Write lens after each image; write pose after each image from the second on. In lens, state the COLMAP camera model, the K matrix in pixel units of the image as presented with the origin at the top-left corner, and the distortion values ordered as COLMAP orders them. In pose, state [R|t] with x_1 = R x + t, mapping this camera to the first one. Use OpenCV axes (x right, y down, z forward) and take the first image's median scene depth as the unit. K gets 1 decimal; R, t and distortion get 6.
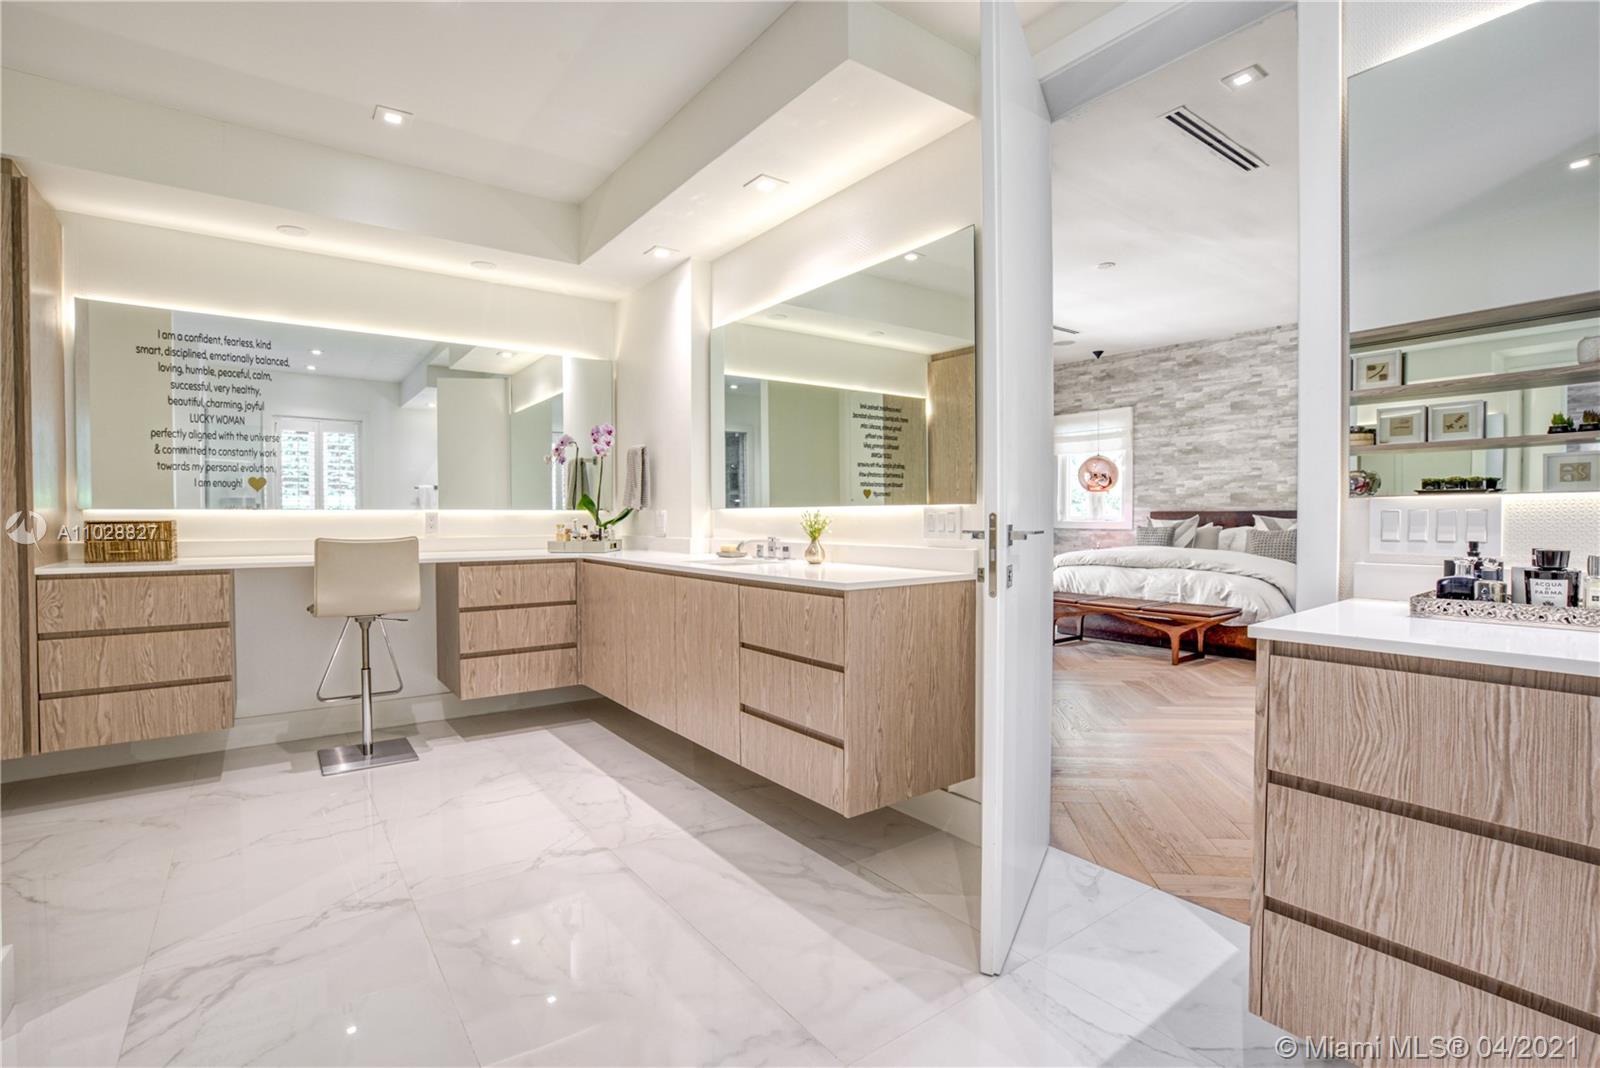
lens RADIAL K [[736.3, 0, 800.0], [0, 736.3, 534.0], [0, 0, 1]] dist [-0.012818, 0.000641]
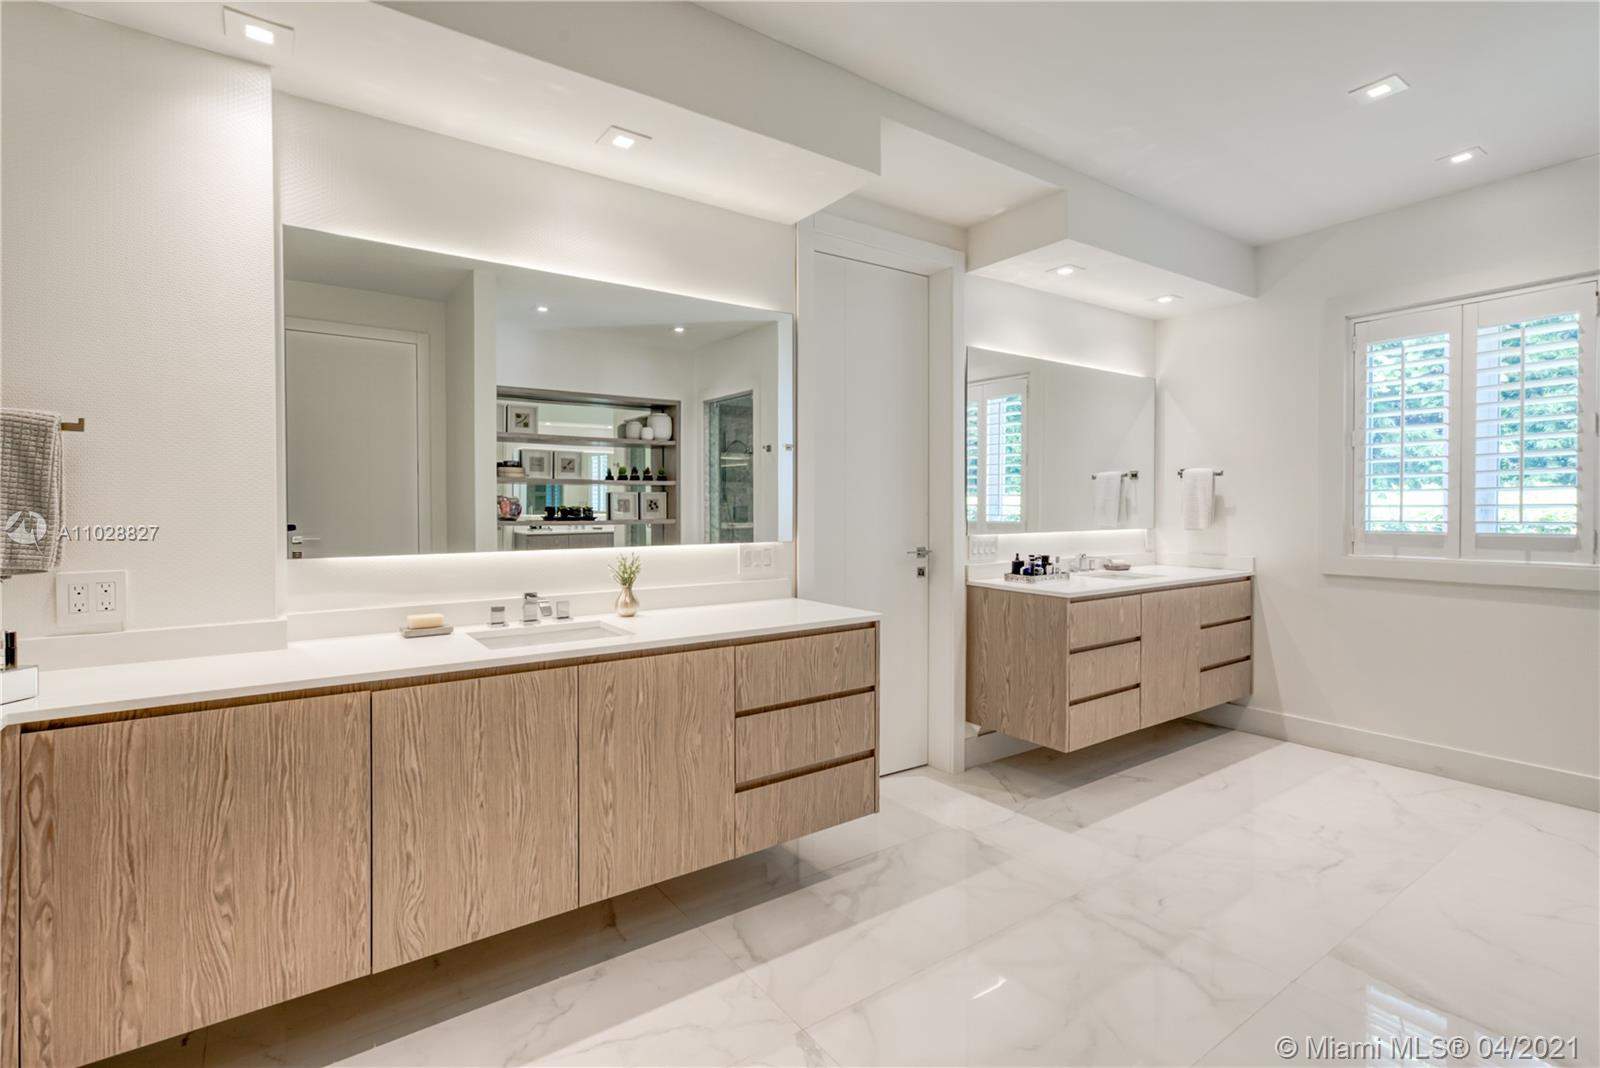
lens RADIAL K [[738.4, 0, 763.0], [0, 738.4, 506.3], [0, 0, 1]] dist [0.022068, 0.000331]
pose [[0.048137, 0.004188, 0.998832, -0.881578], [0.025002, 0.999673, -0.005396, -0.082510], [-0.998528, 0.025232, 0.048017, 0.859696]]
